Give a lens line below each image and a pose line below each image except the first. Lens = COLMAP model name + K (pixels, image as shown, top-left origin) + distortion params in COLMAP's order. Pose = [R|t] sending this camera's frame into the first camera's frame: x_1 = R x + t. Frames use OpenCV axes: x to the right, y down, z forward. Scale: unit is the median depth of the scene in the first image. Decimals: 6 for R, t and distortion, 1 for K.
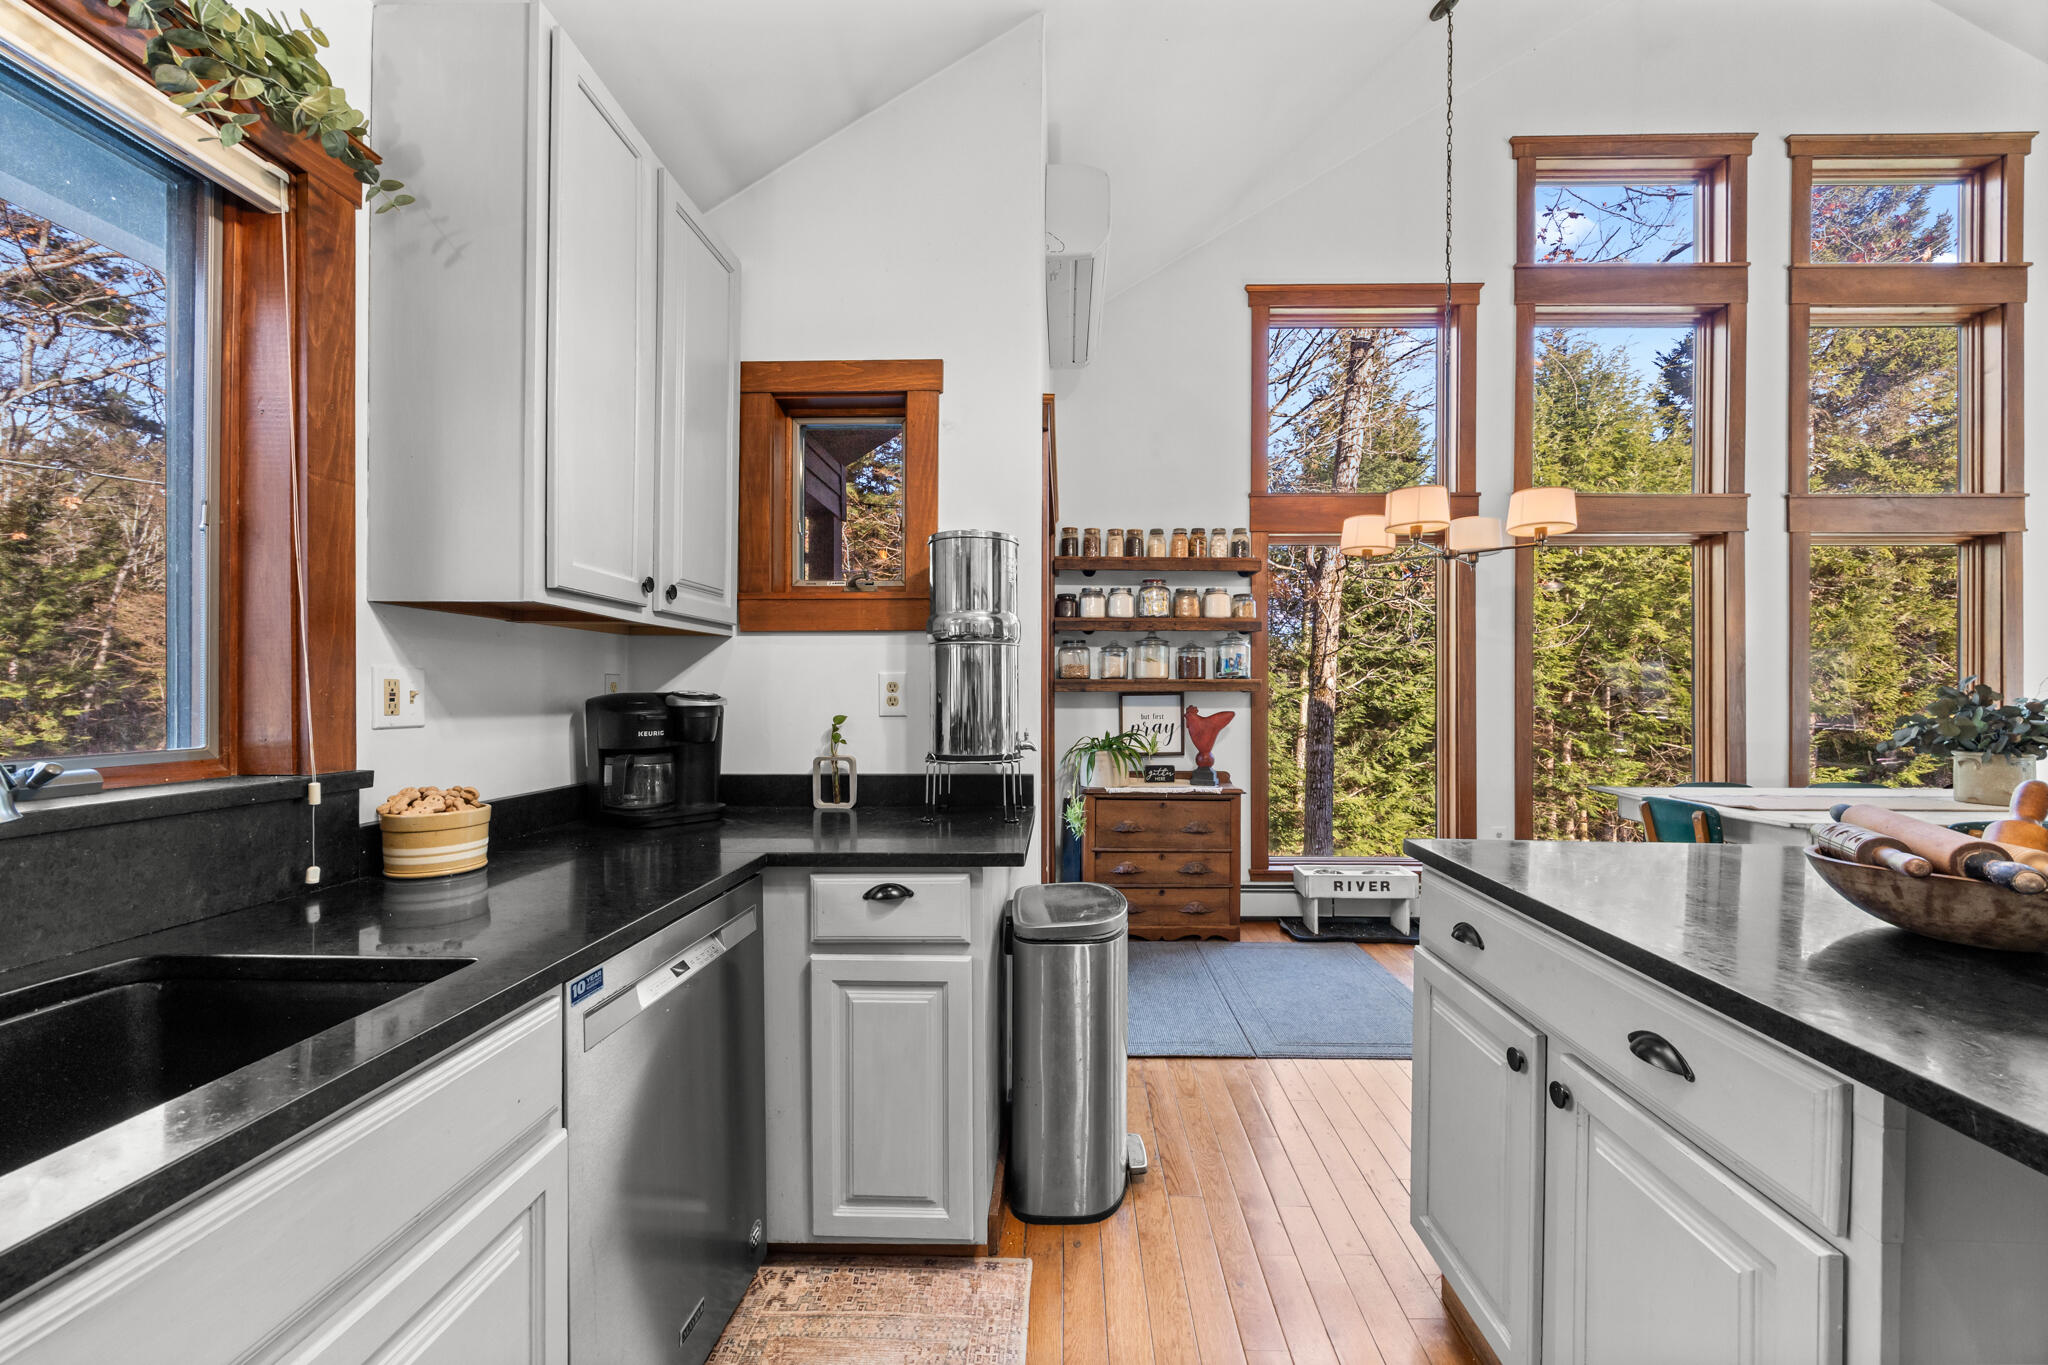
lens RADIAL K [[795.2, 0, 1053.9], [0, 795.2, 690.8], [0, 0, 1]] dist [0.002900, -0.000145]
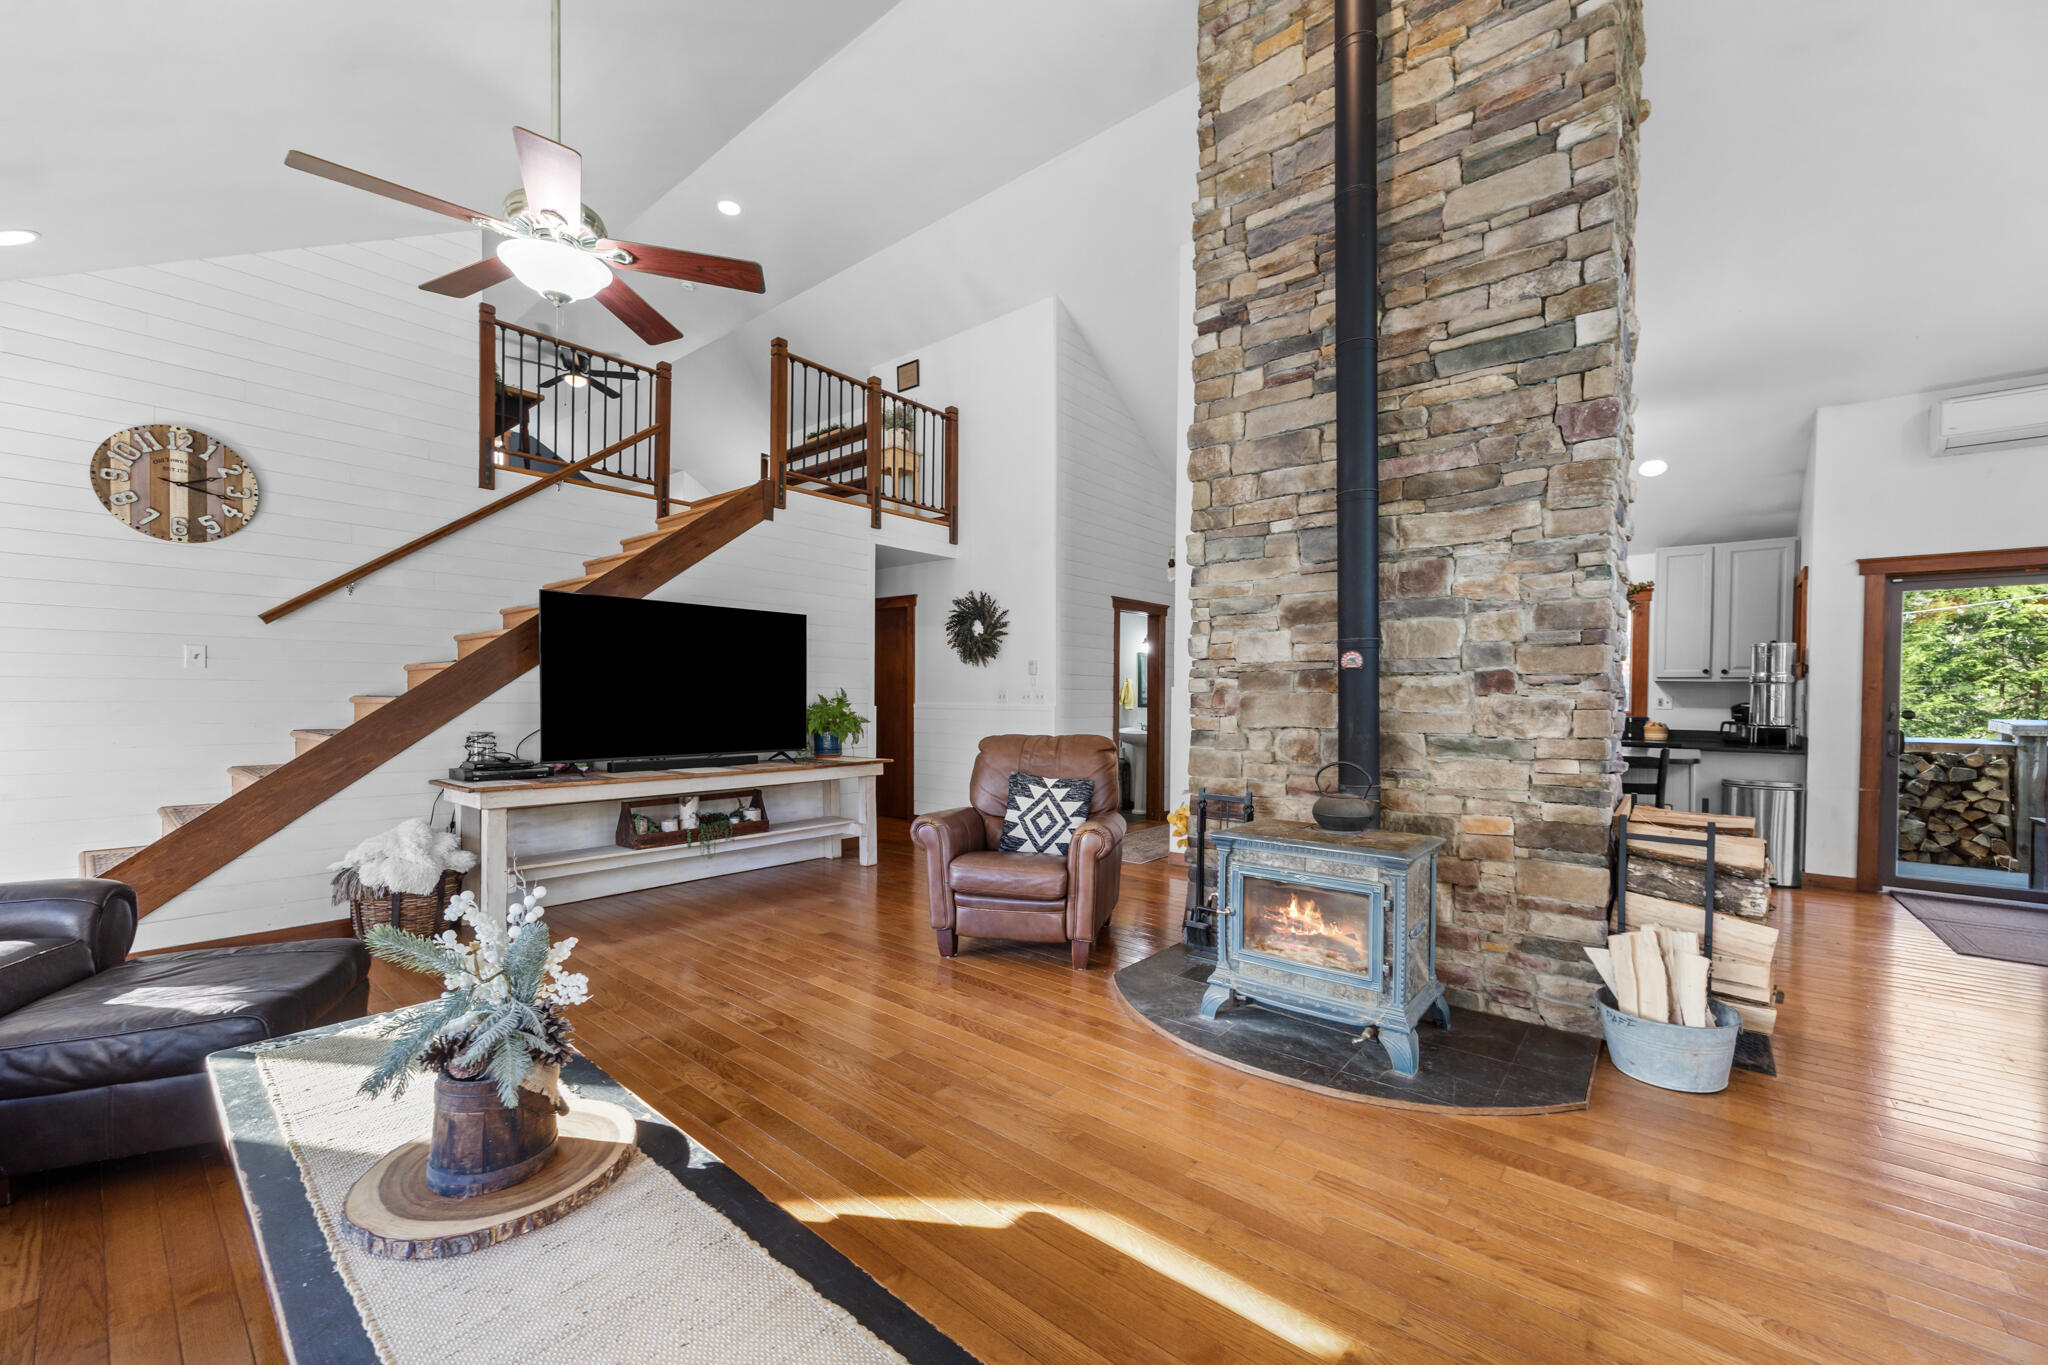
lens RADIAL K [[795.2, 0, 1035.8], [0, 795.2, 702.9], [0, 0, 1]] dist [0.002900, -0.000145]
pose [[-0.610306, -0.000548, -0.792165, 3.677010], [-0.009693, 0.999930, 0.006775, 0.011390], [0.792106, 0.011813, -0.610269, 0.709364]]
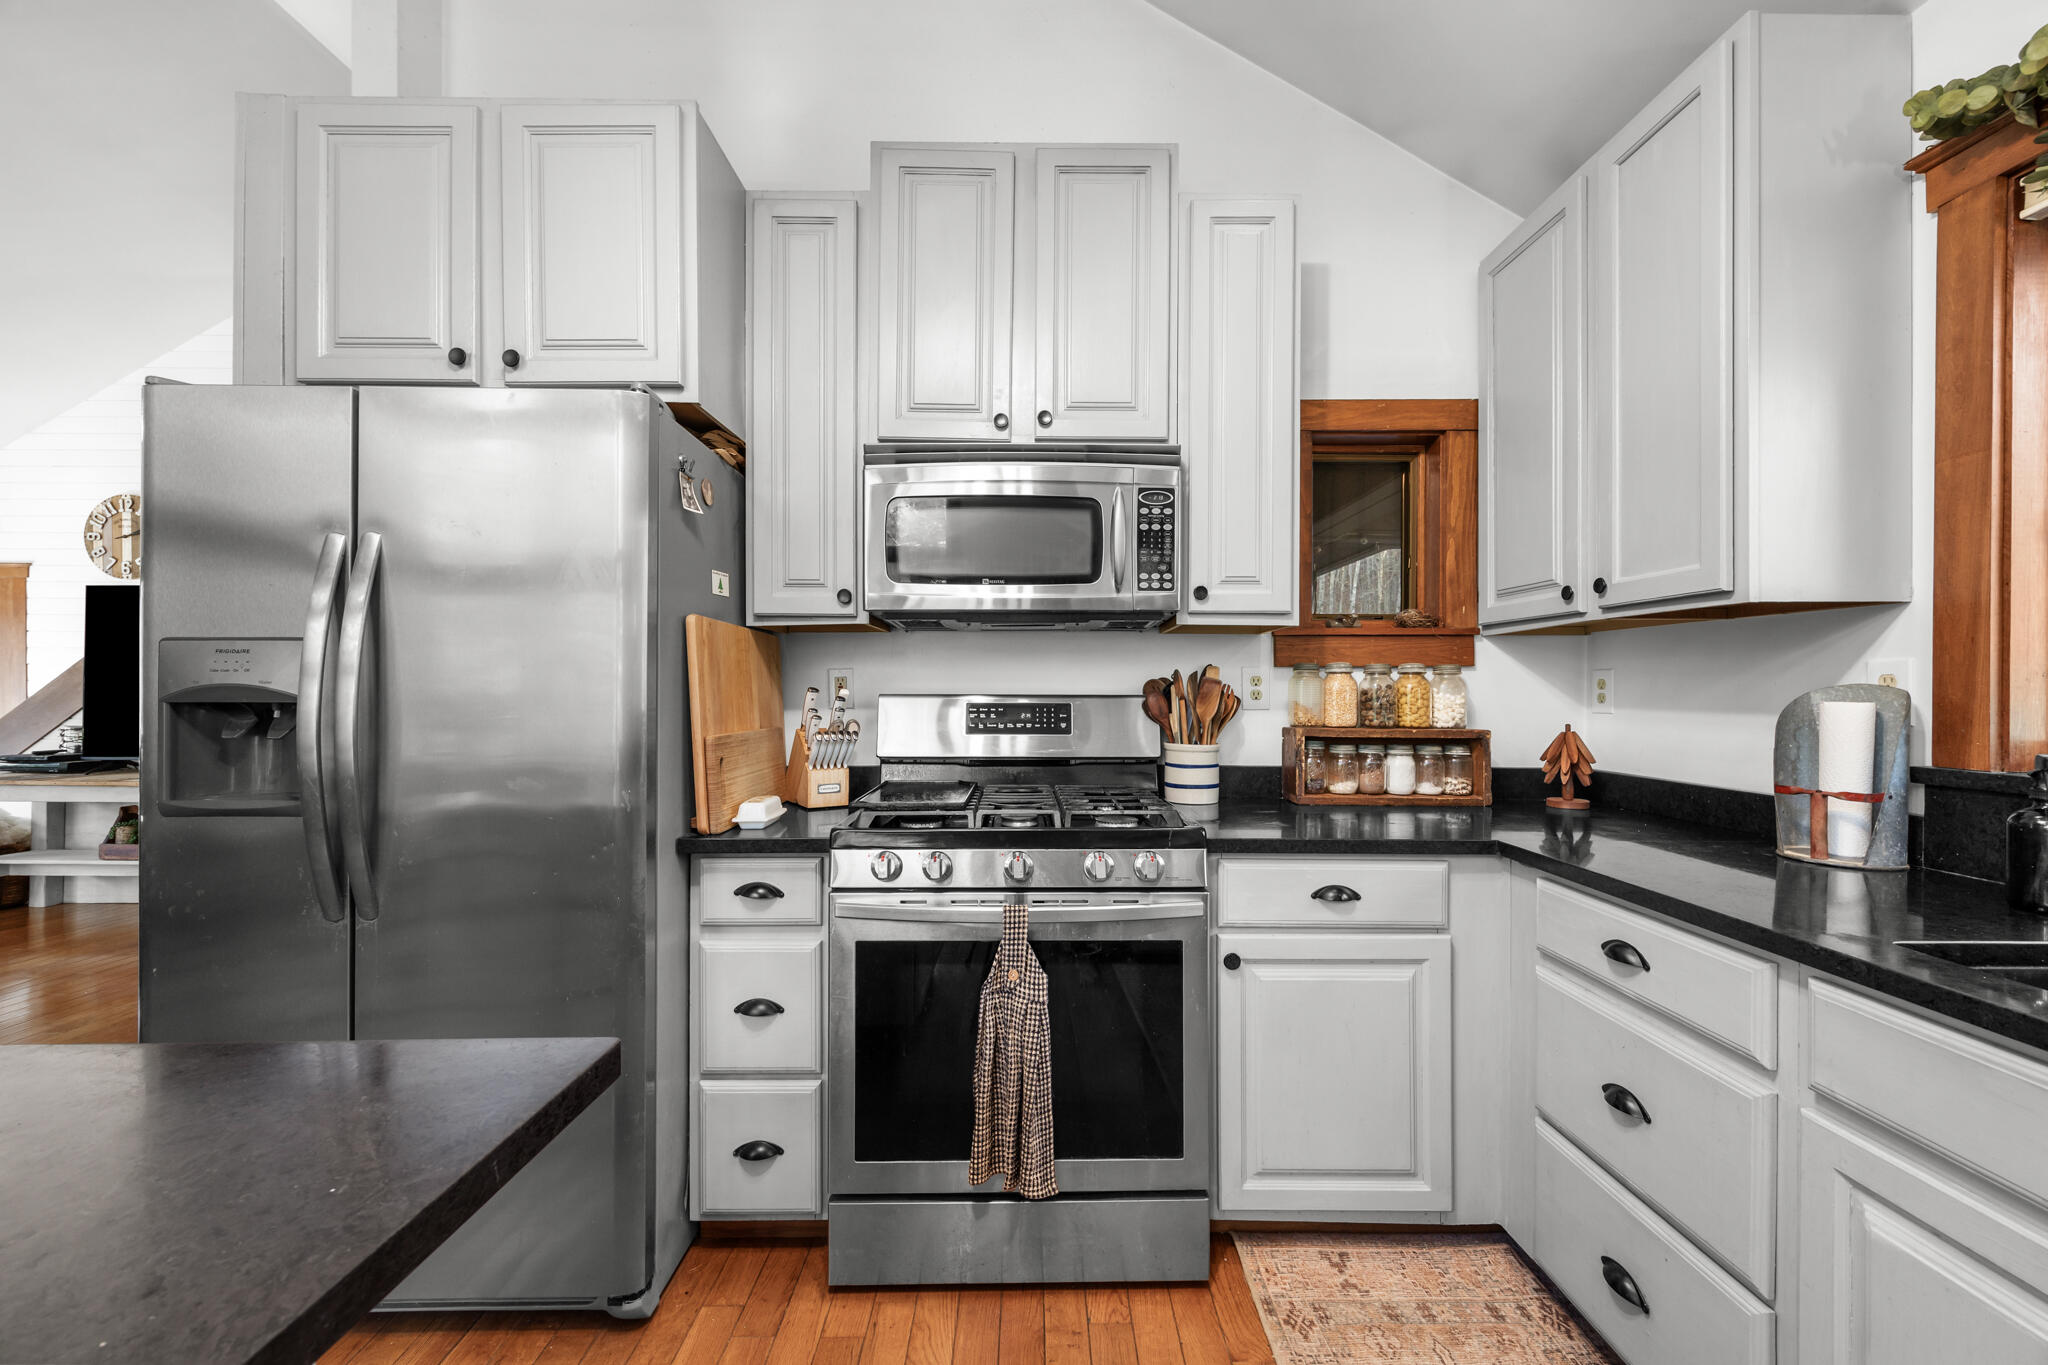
lens RADIAL K [[795.2, 0, 1036.9], [0, 795.2, 689.7], [0, 0, 1]] dist [0.002900, -0.000145]
pose [[-0.999407, -0.004675, -0.034112, 0.191779], [-0.004643, 0.999989, -0.001016, 0.005634], [0.034117, -0.000857, -0.999417, 0.589511]]
